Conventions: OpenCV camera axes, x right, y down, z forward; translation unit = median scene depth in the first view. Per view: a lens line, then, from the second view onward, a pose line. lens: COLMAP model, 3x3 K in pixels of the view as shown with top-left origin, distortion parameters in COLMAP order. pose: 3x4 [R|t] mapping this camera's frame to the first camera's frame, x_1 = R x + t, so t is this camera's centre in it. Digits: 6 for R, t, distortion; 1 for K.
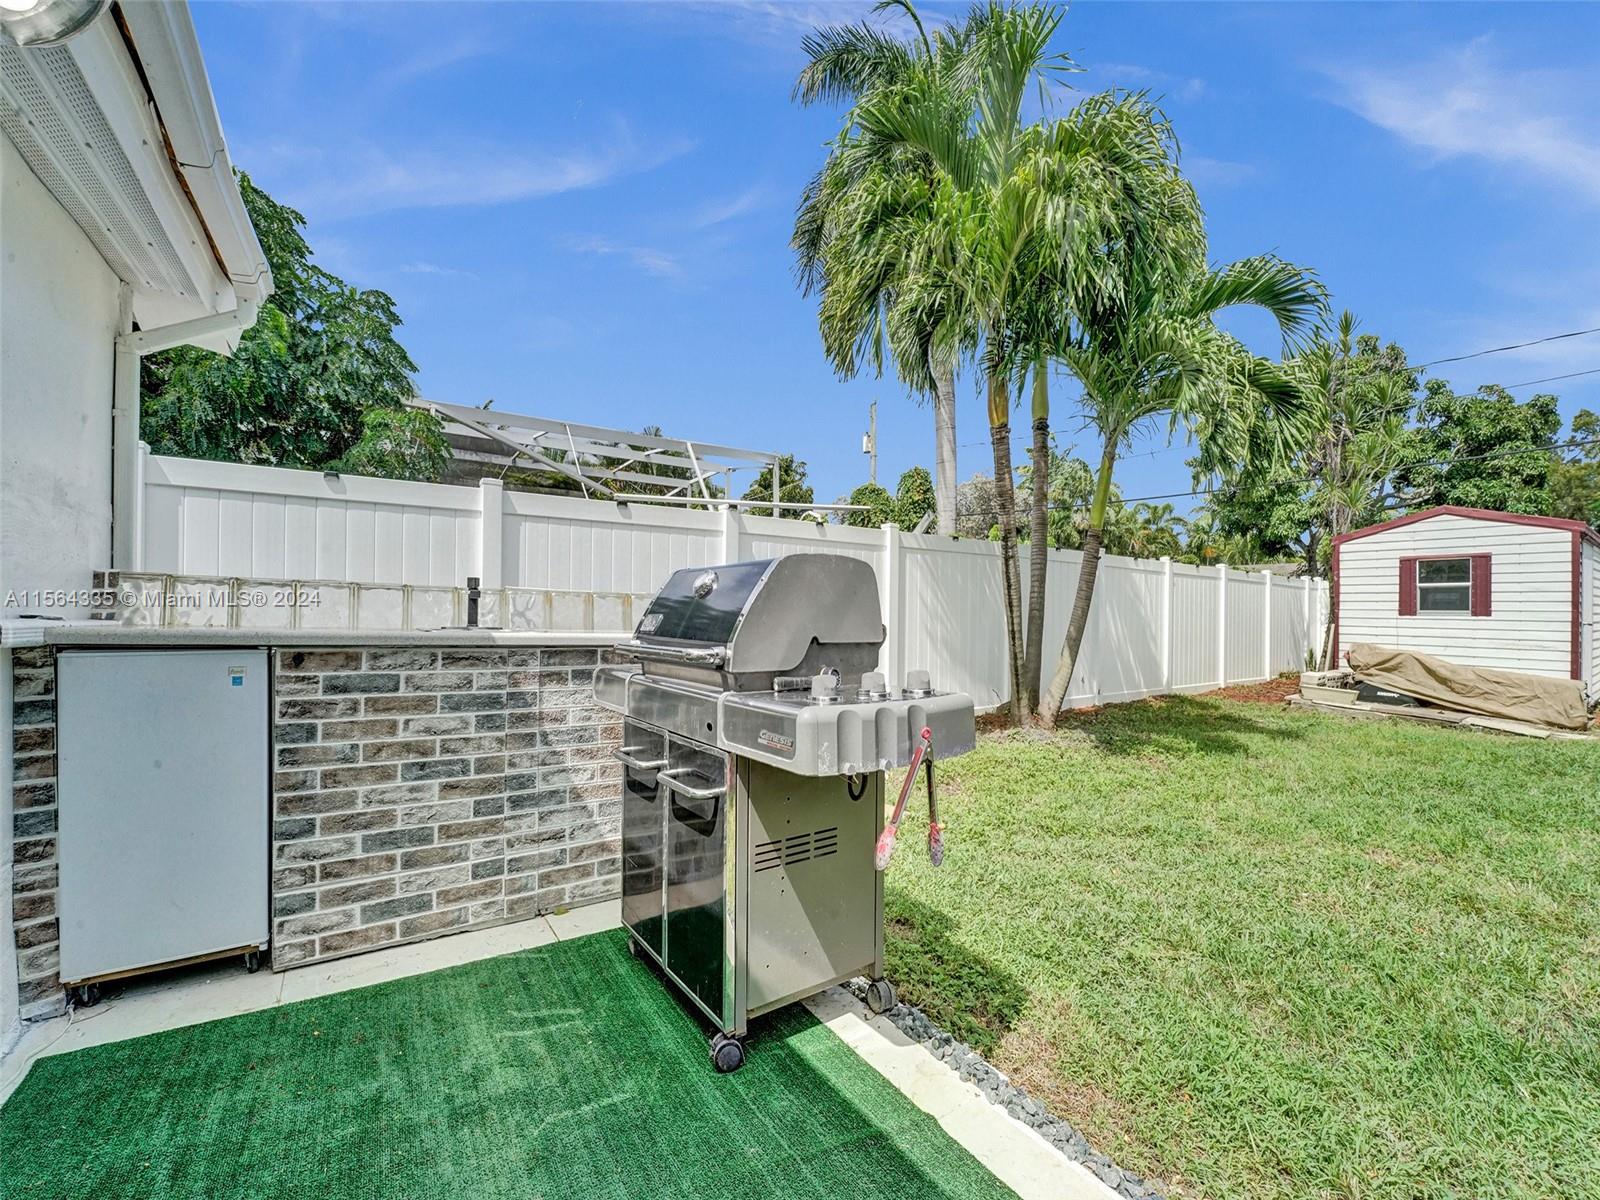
lens RADIAL K [[660.0, 0, 800.0], [0, 660.0, 600.0], [0, 0, 1]] dist [-0.001345, -0.000077]
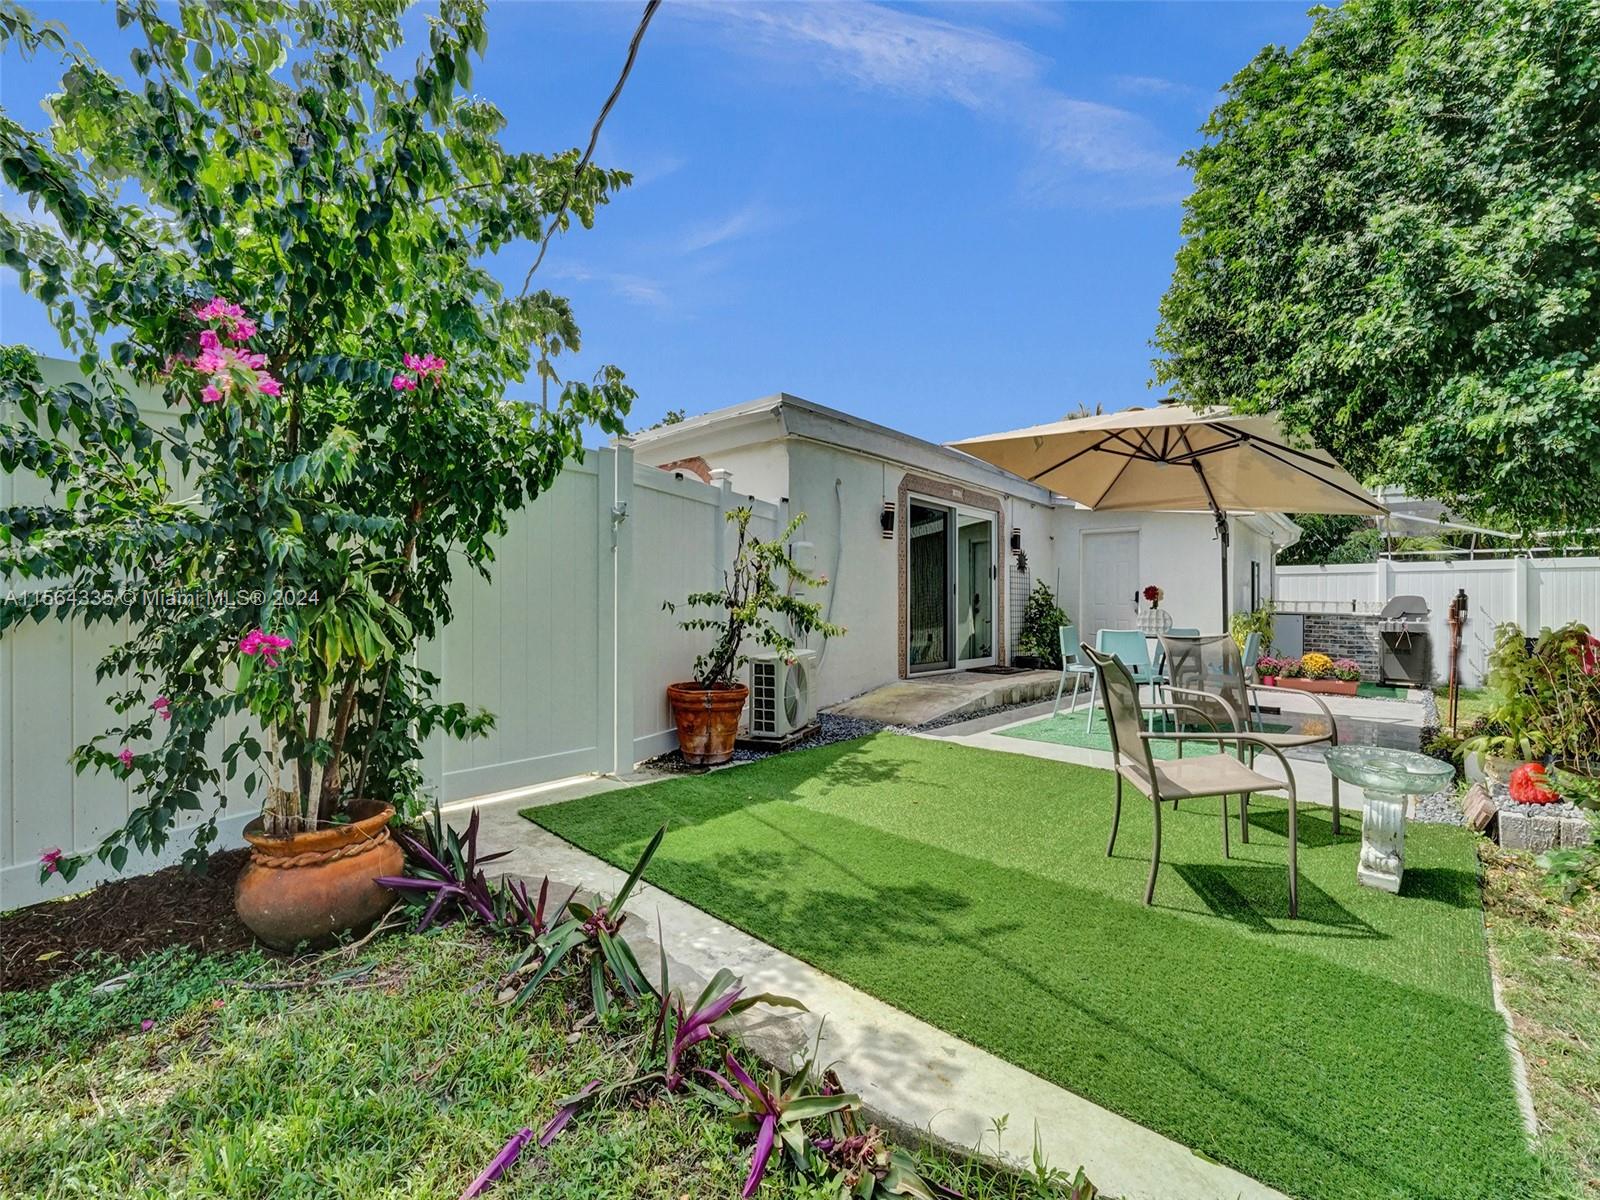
lens RADIAL K [[660.0, 0, 800.0], [0, 660.0, 600.0], [0, 0, 1]] dist [-0.001345, -0.000077]
pose [[0.195492, -0.009744, -0.980657, 1.501178], [0.018479, 0.999810, -0.006250, -0.035719], [0.980531, -0.016899, 0.195635, -1.663560]]
